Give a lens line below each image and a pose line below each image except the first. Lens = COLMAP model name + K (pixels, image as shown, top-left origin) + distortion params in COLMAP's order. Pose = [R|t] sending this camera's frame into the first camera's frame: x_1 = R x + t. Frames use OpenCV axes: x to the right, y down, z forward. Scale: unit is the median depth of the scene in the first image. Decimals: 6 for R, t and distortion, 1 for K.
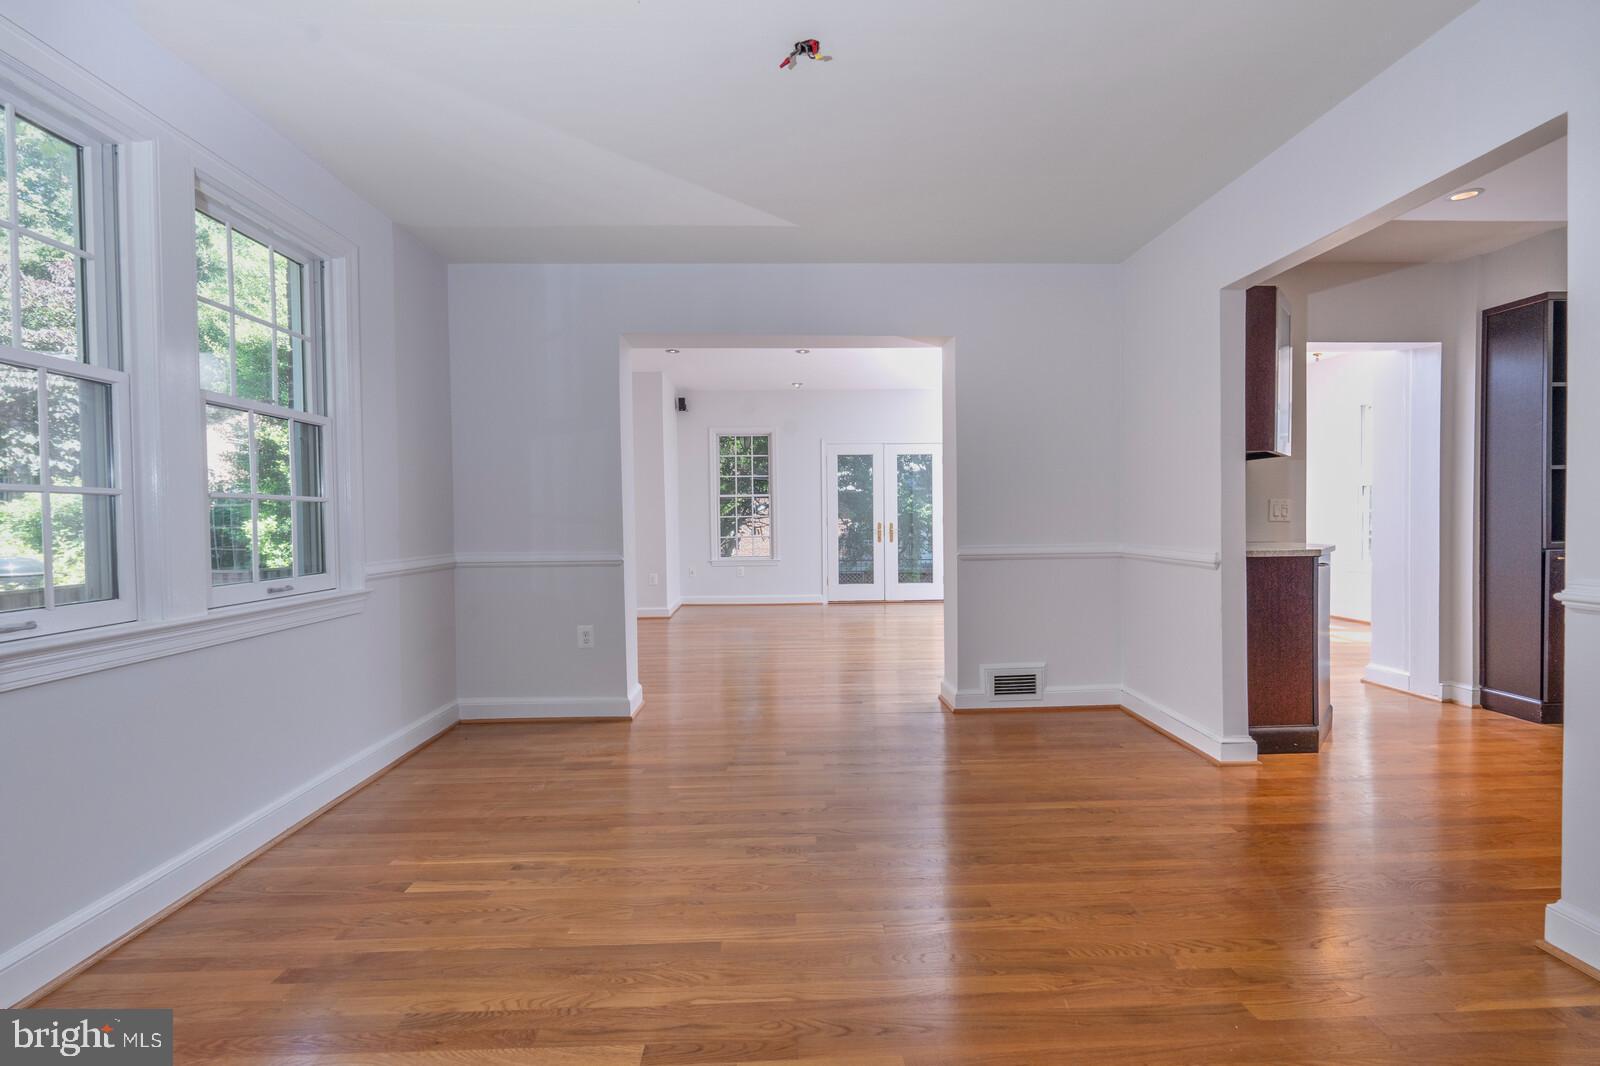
lens RADIAL K [[688.6, 0, 800.0], [0, 688.6, 533.0], [0, 0, 1]] dist [0.000034, -0.000020]
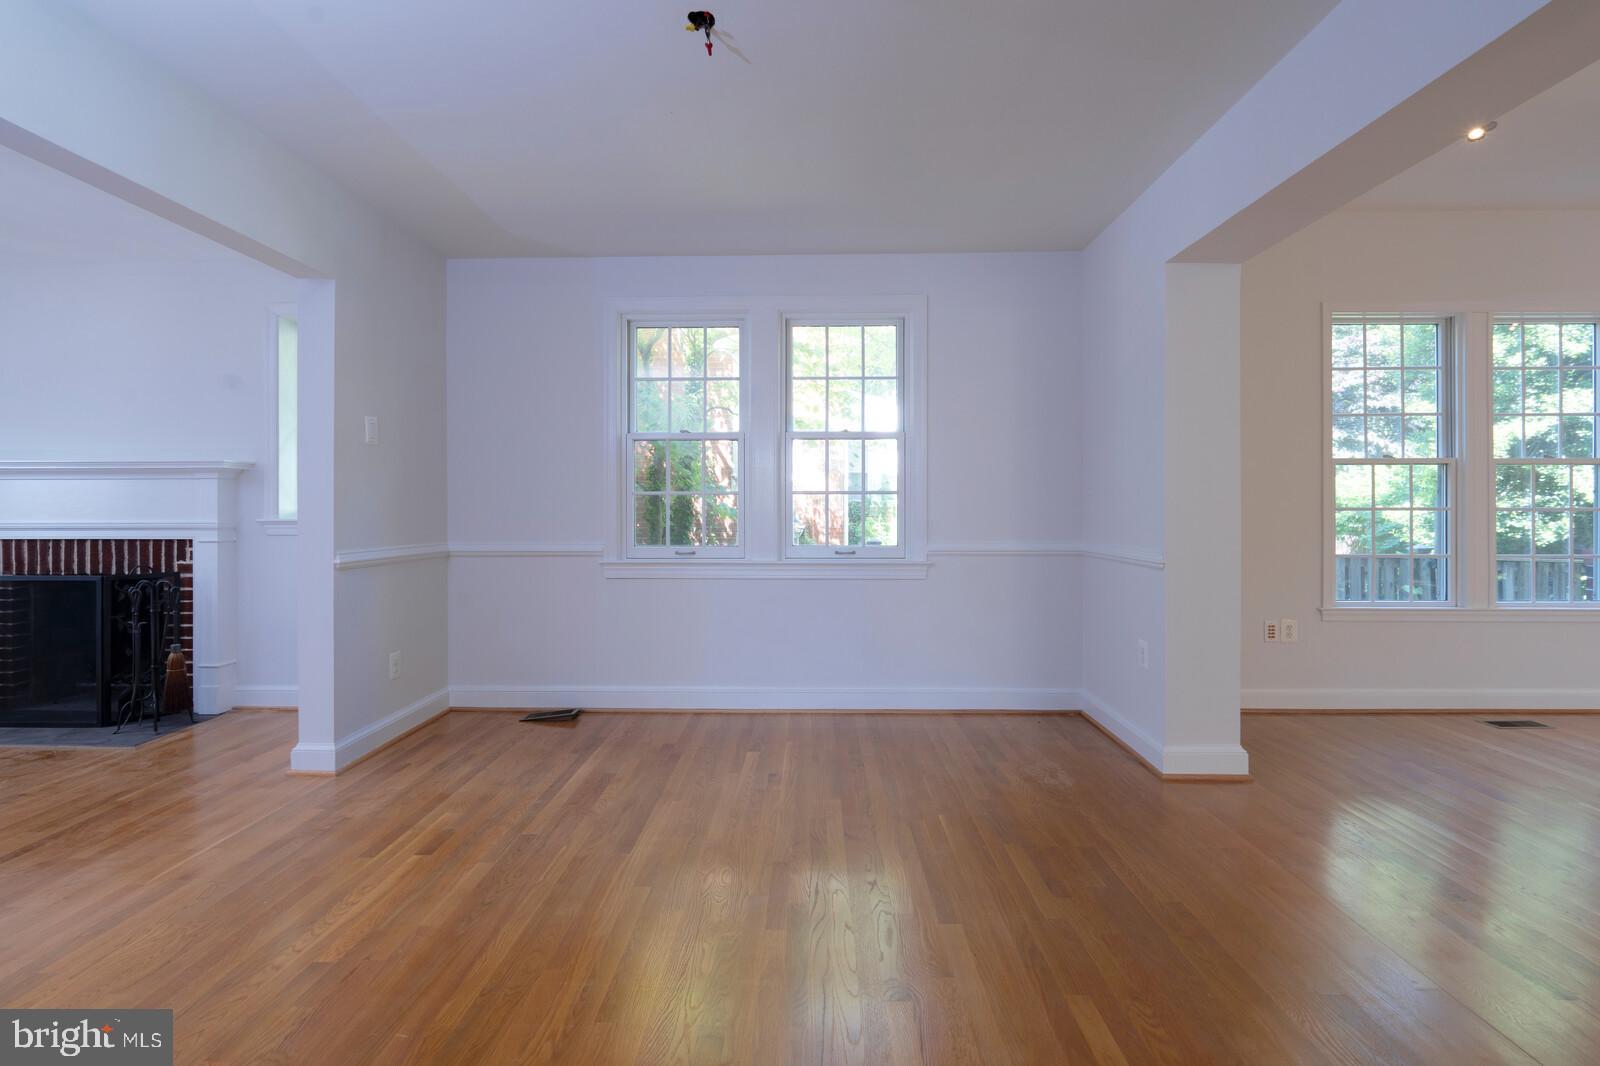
lens RADIAL K [[713.1, 0, 802.1], [0, 713.1, 507.4], [0, 0, 1]] dist [-0.000395, -0.000092]
pose [[-0.051926, 0.009016, -0.998610, 0.932434], [-0.018004, 0.999788, 0.009963, -0.035750], [0.998489, 0.018496, -0.051753, 1.119424]]
